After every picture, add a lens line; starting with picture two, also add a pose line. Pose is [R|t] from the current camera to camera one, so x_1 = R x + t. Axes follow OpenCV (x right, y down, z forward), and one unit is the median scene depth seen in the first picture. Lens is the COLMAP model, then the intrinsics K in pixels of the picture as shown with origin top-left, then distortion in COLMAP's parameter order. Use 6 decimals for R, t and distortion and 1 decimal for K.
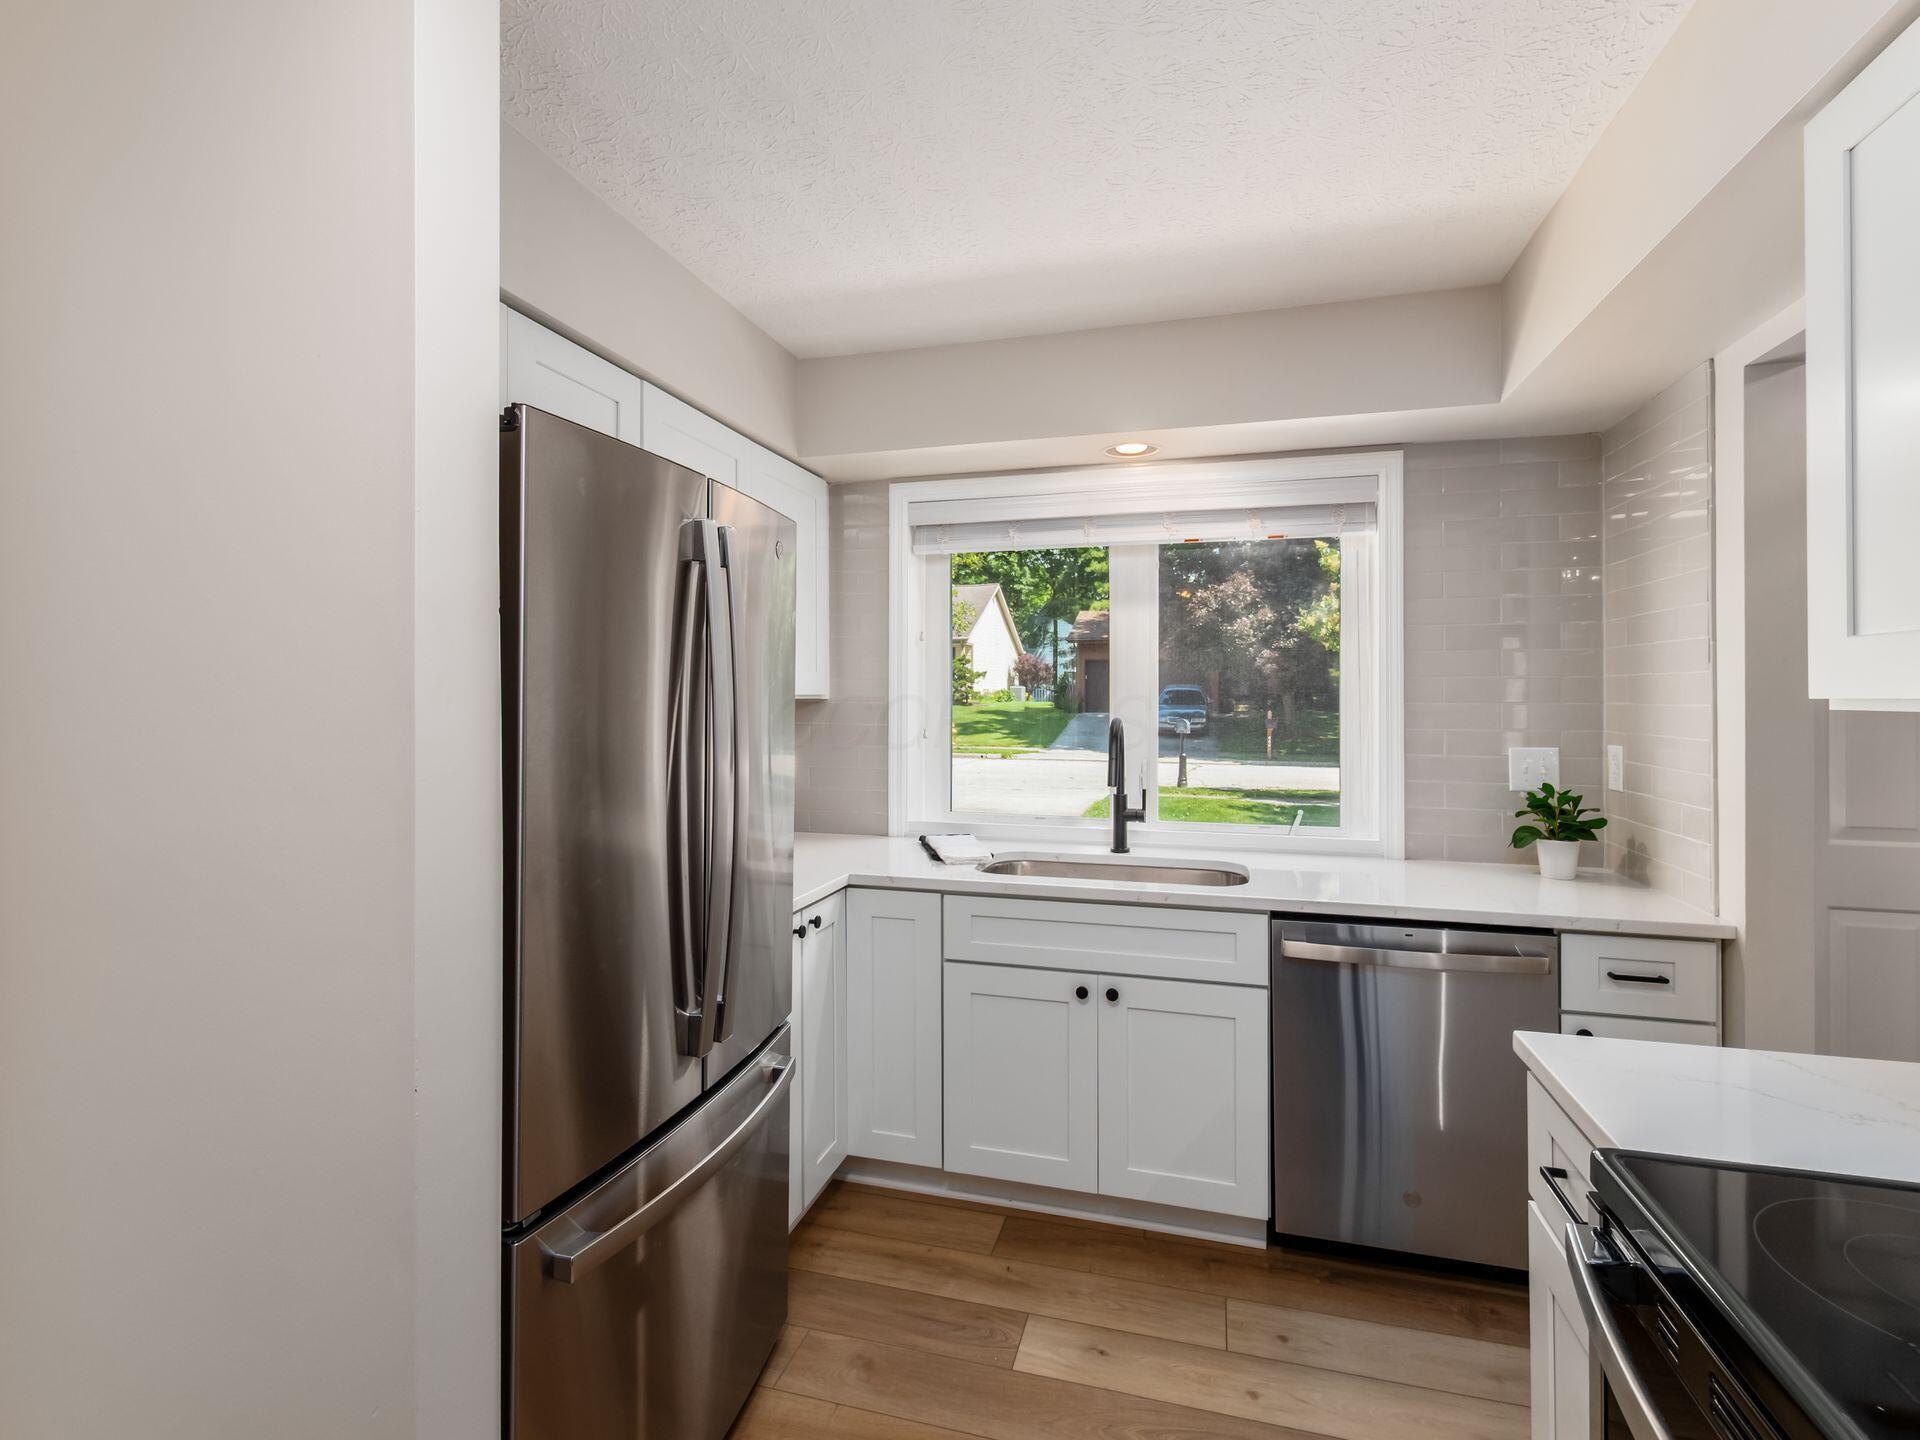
lens RADIAL K [[908.7, 0, 960.0], [0, 908.7, 720.0], [0, 0, 1]] dist [0.000536, -0.000148]
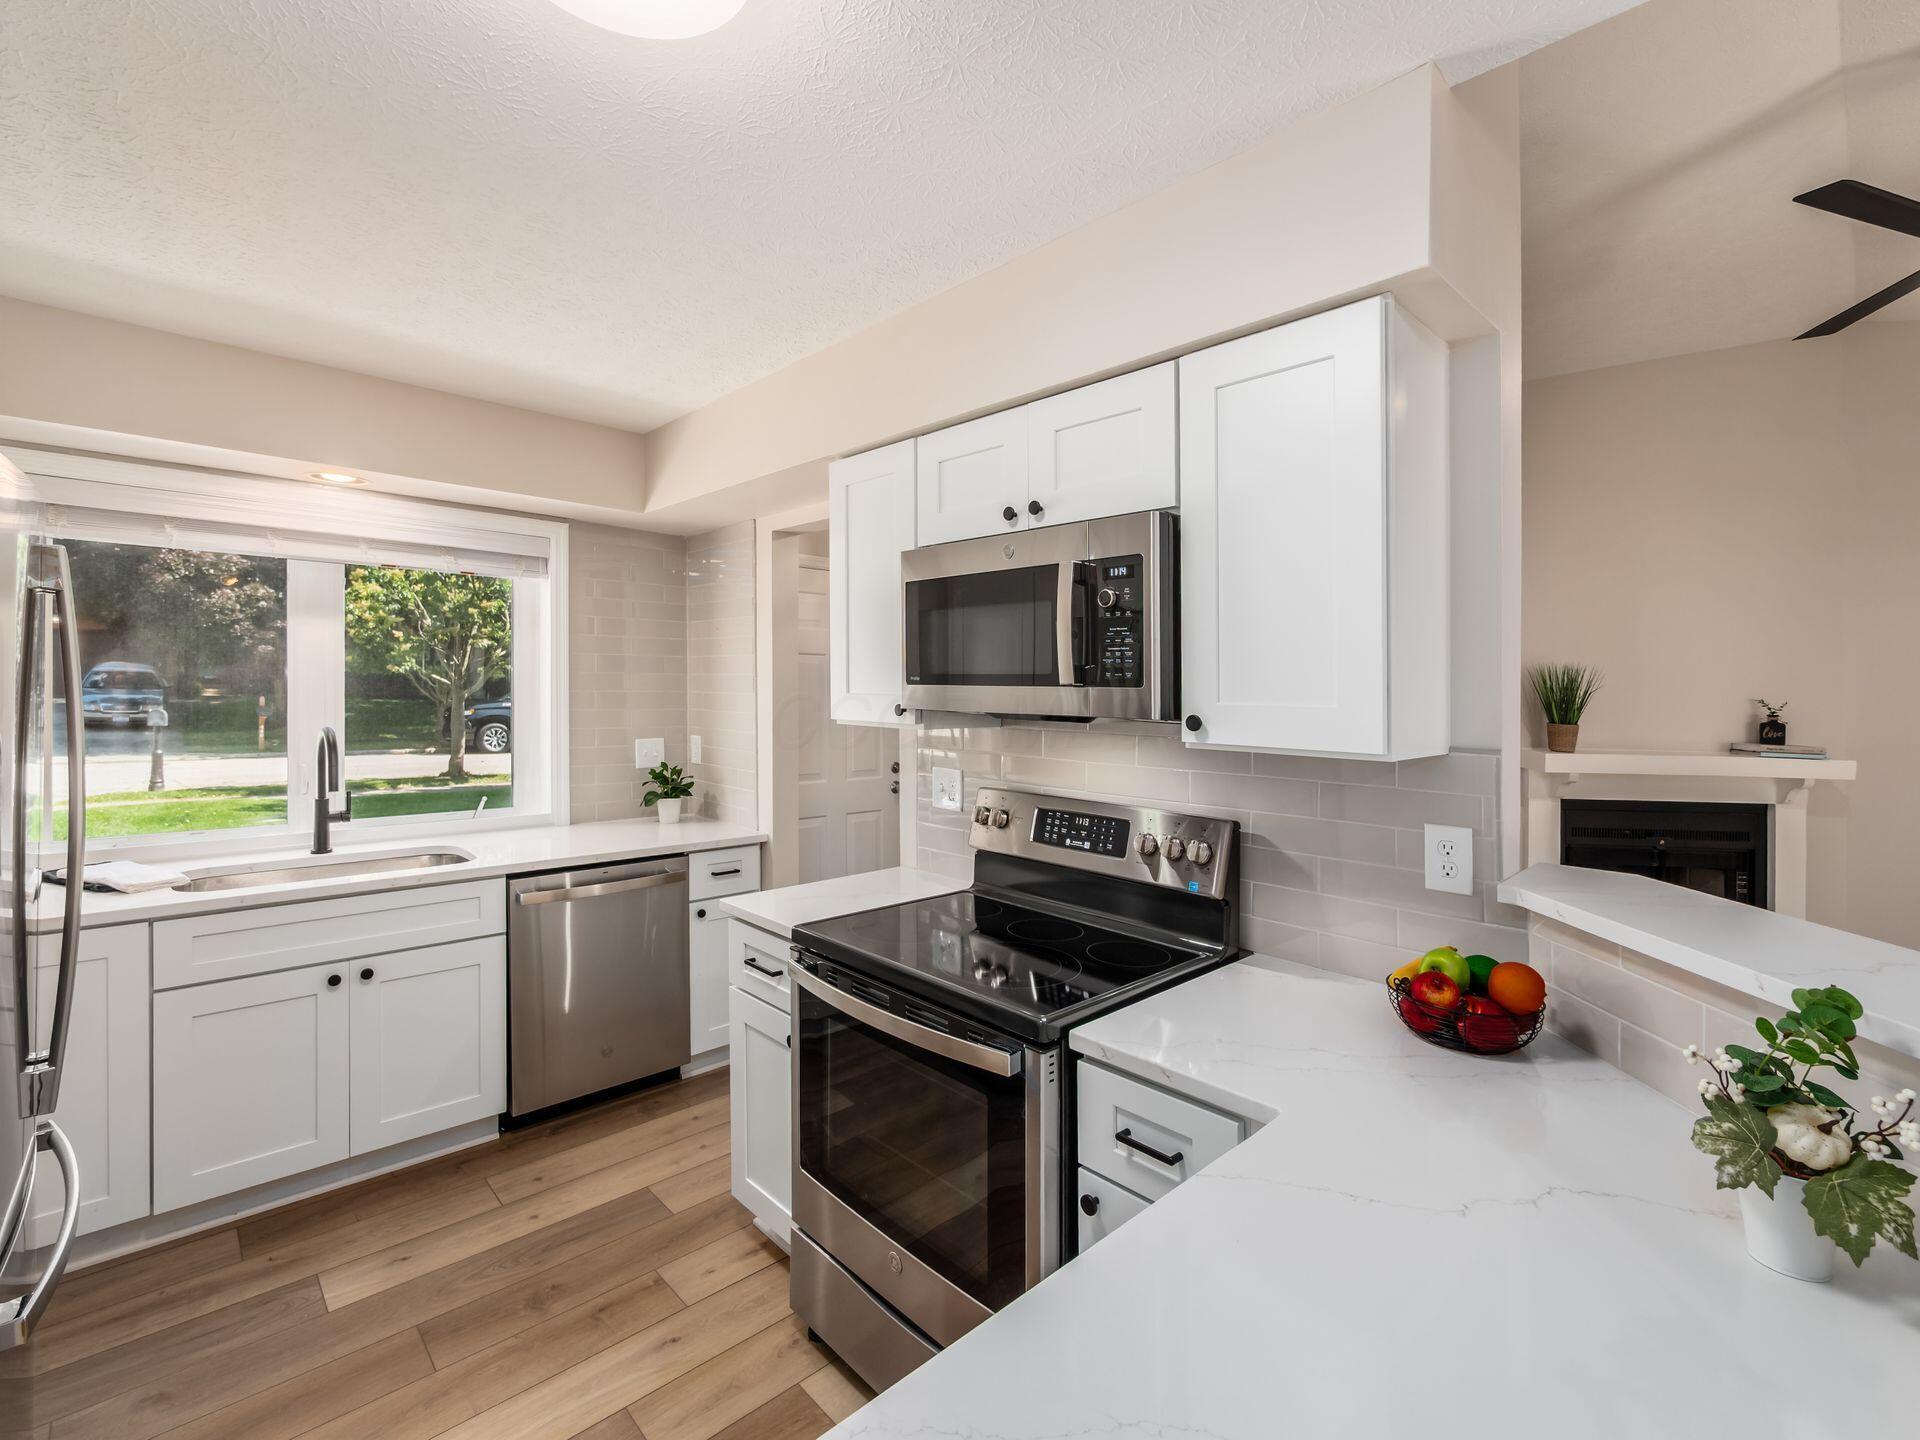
lens RADIAL K [[908.7, 0, 960.0], [0, 908.7, 720.0], [0, 0, 1]] dist [0.000536, -0.000148]
pose [[0.500313, -0.026038, 0.865453, -0.426587], [0.004678, 0.999614, 0.027370, -0.040808], [-0.865832, -0.009646, 0.500242, -0.199594]]
